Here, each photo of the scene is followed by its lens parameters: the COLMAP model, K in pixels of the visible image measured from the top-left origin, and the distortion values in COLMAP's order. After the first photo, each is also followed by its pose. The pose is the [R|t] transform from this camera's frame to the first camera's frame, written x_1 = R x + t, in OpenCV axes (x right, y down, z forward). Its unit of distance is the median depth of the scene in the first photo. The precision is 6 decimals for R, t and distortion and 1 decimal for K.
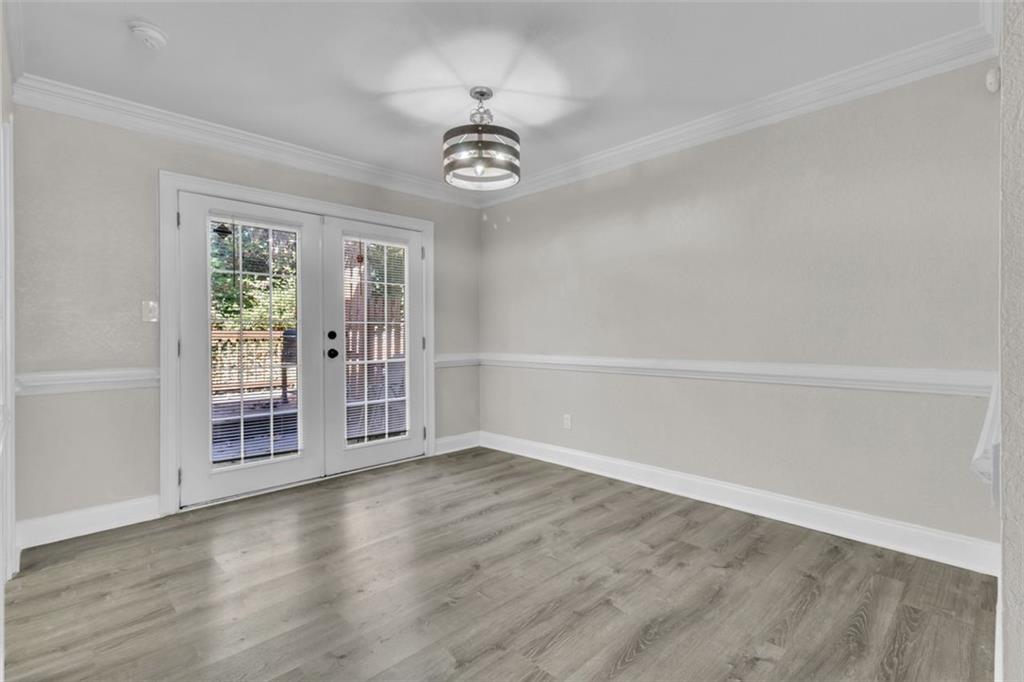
lens RADIAL K [[480.2, 0, 517.4], [0, 480.2, 337.5], [0, 0, 1]] dist [0.006915, 0.000356]
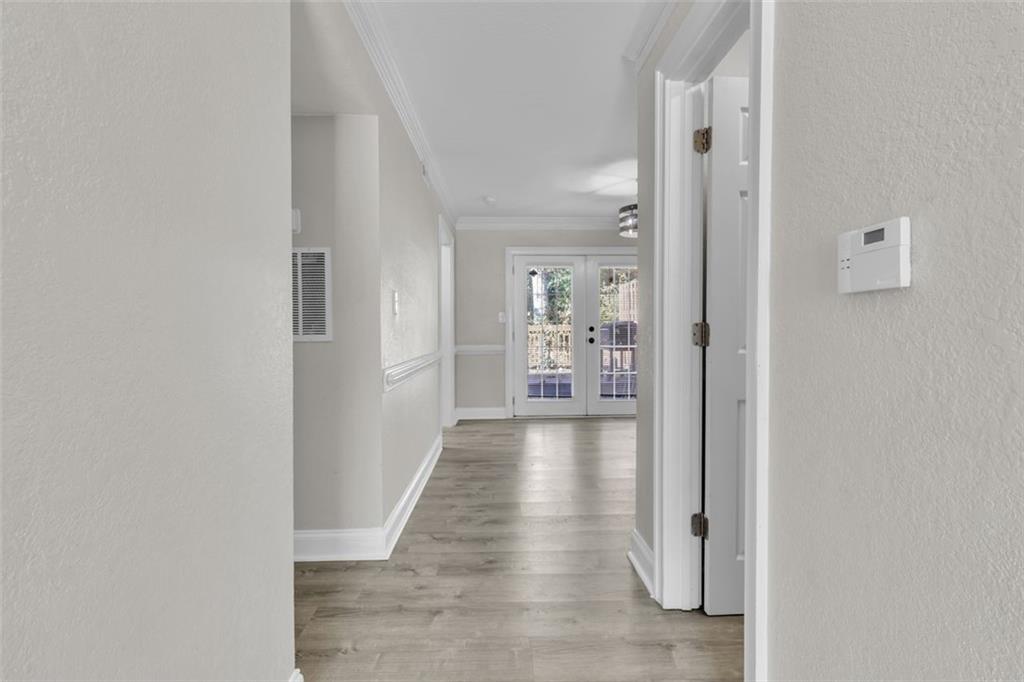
lens RADIAL K [[480.2, 0, 517.4], [0, 480.2, 337.5], [0, 0, 1]] dist [0.006915, 0.000356]
pose [[0.727974, 0.013198, -0.685478, 0.661644], [-0.003211, 0.999869, 0.015840, -0.001391], [0.685597, -0.009330, 0.727921, -0.423128]]
